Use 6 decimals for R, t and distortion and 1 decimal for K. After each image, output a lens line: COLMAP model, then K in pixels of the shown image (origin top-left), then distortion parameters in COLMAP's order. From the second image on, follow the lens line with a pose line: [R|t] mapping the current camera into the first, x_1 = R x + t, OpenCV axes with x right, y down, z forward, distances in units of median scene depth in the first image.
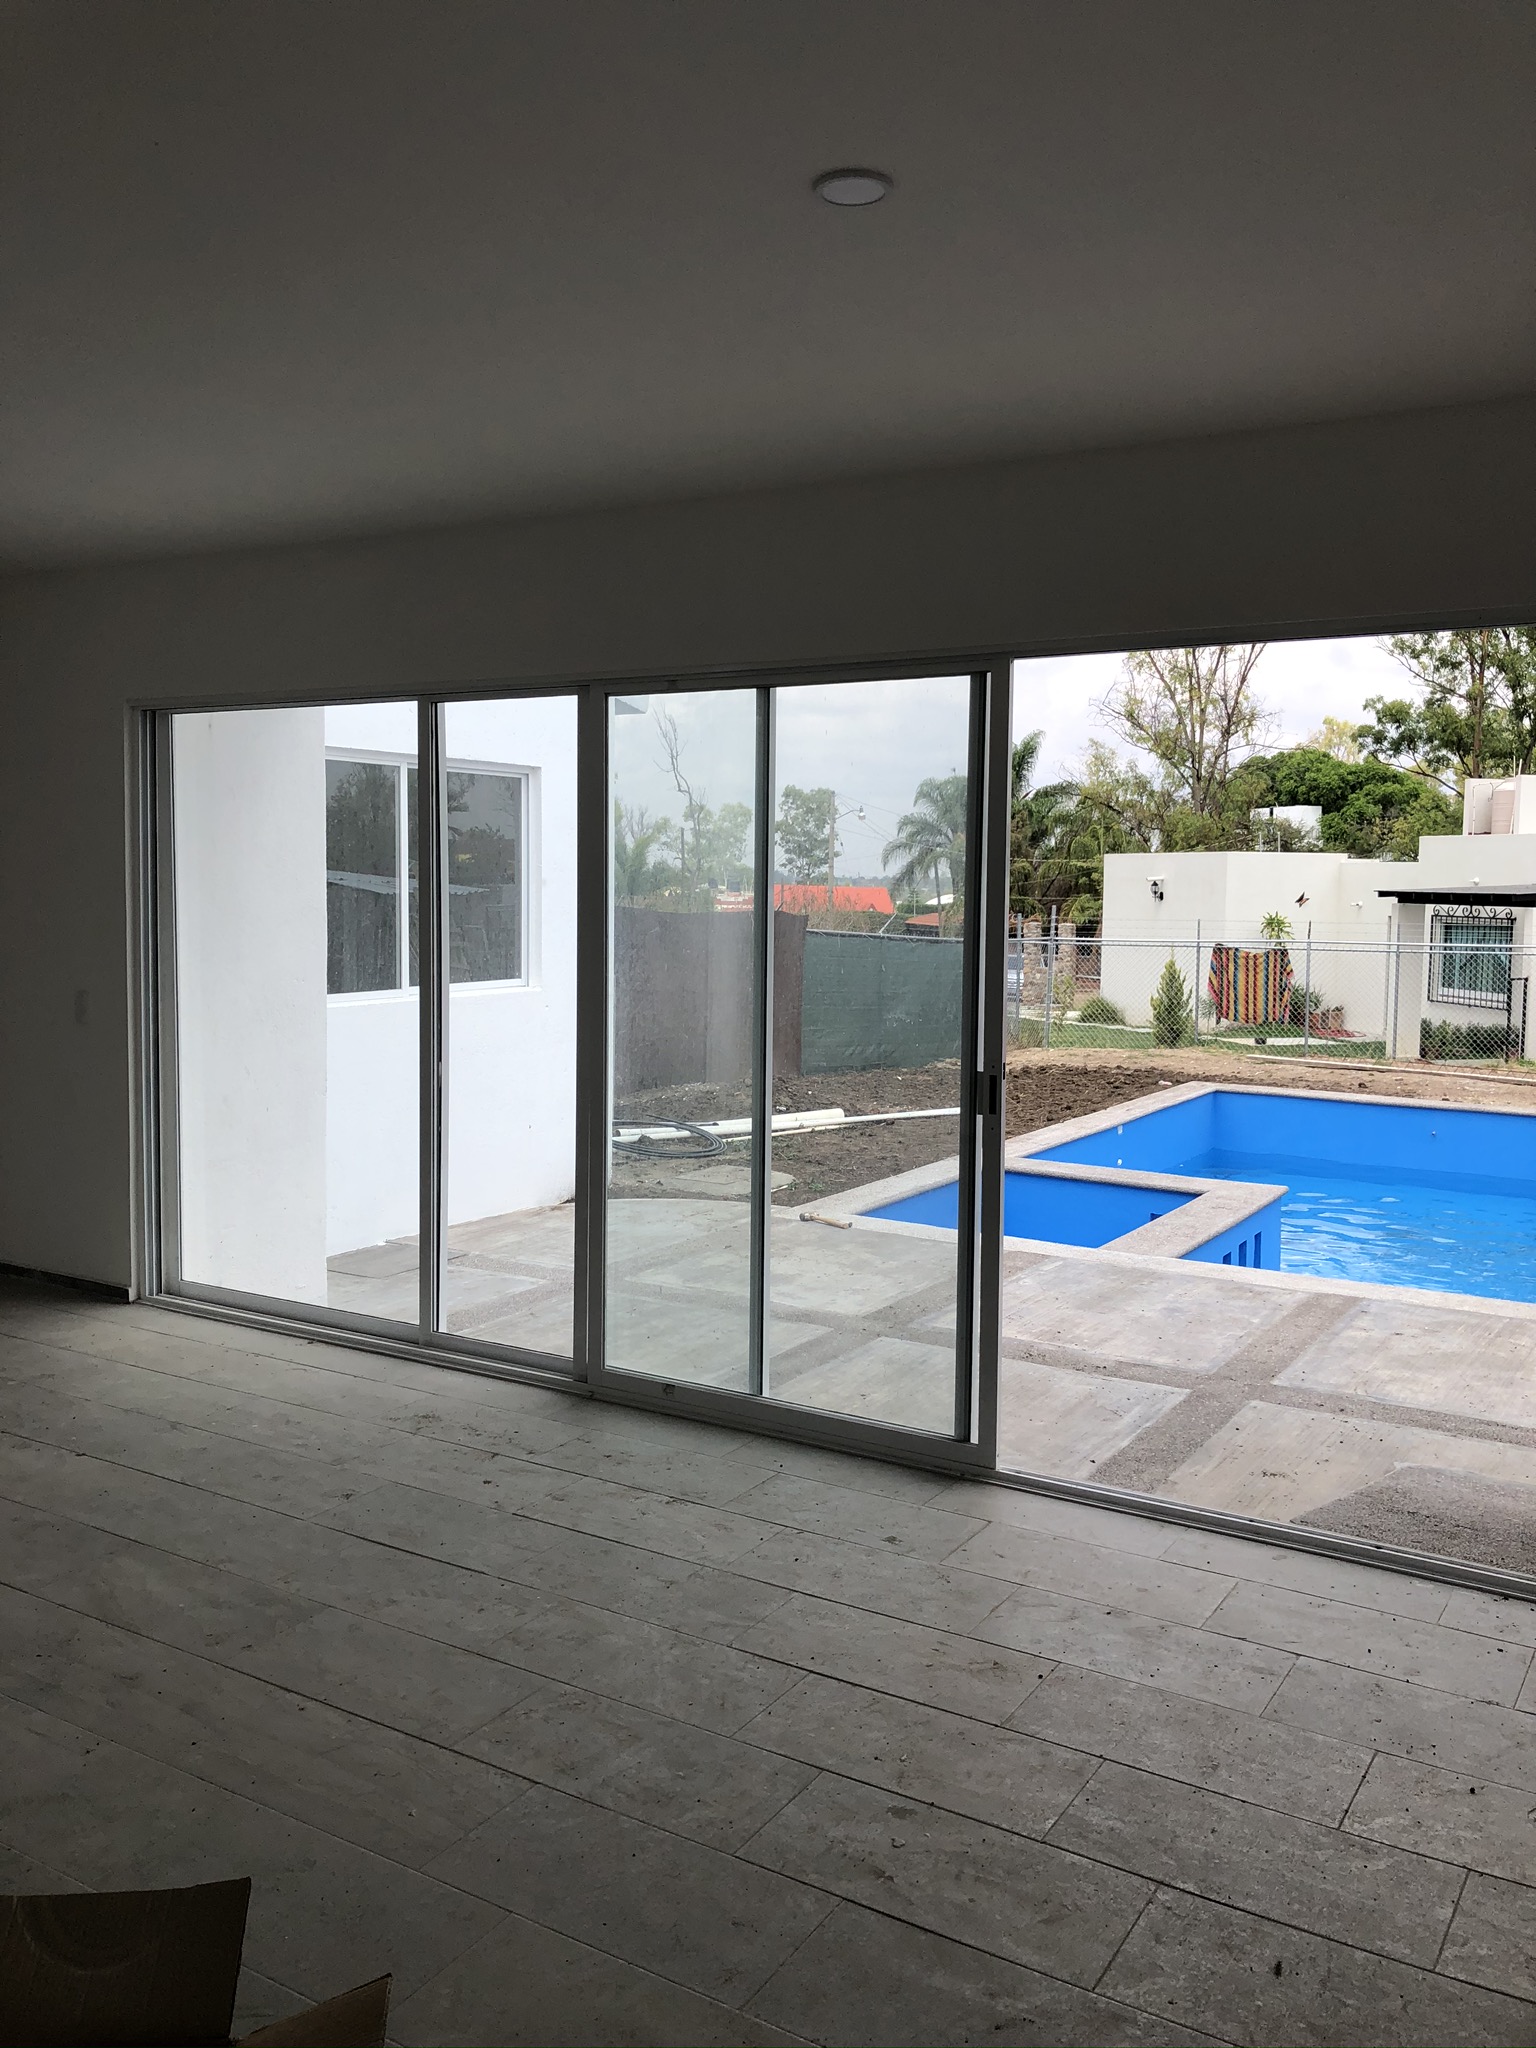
lens RADIAL K [[1701.0, 0, 765.4], [0, 1701.0, 1019.0], [0, 0, 1]] dist [0.000638, 0.007202]
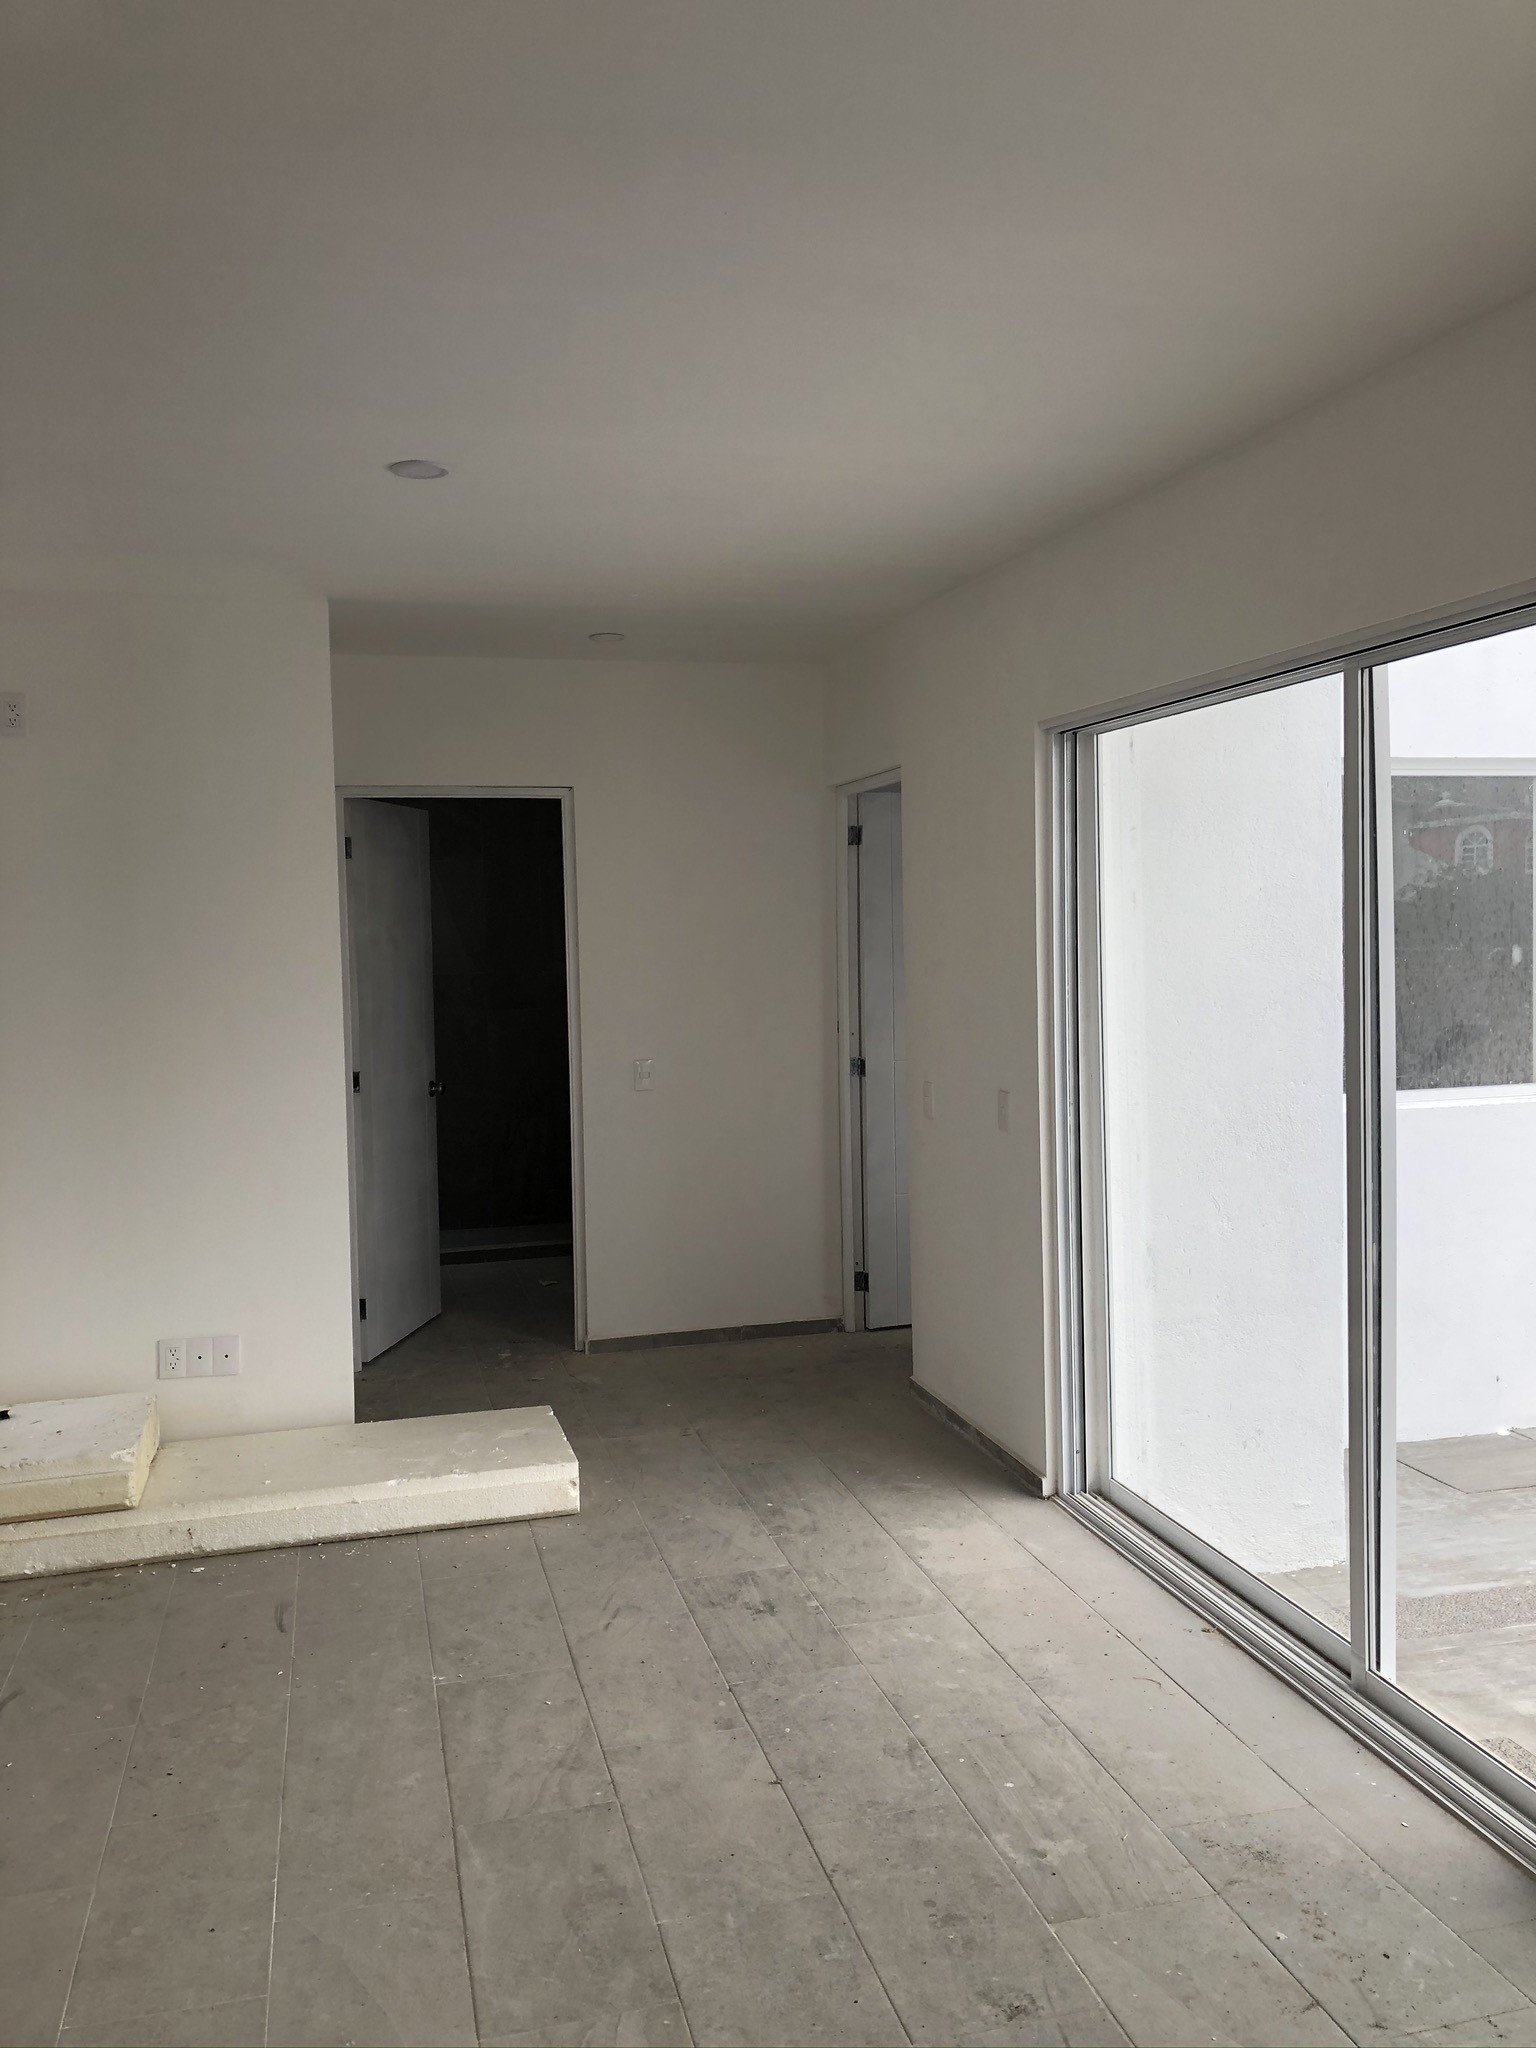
lens RADIAL K [[1701.0, 0, 775.7], [0, 1701.0, 1024.6], [0, 0, 1]] dist [0.000638, 0.007202]
pose [[0.723600, 0.022617, -0.689849, 0.079602], [-0.033889, 0.999422, -0.002781, -0.049556], [0.689387, 0.025390, 0.723948, 0.404309]]
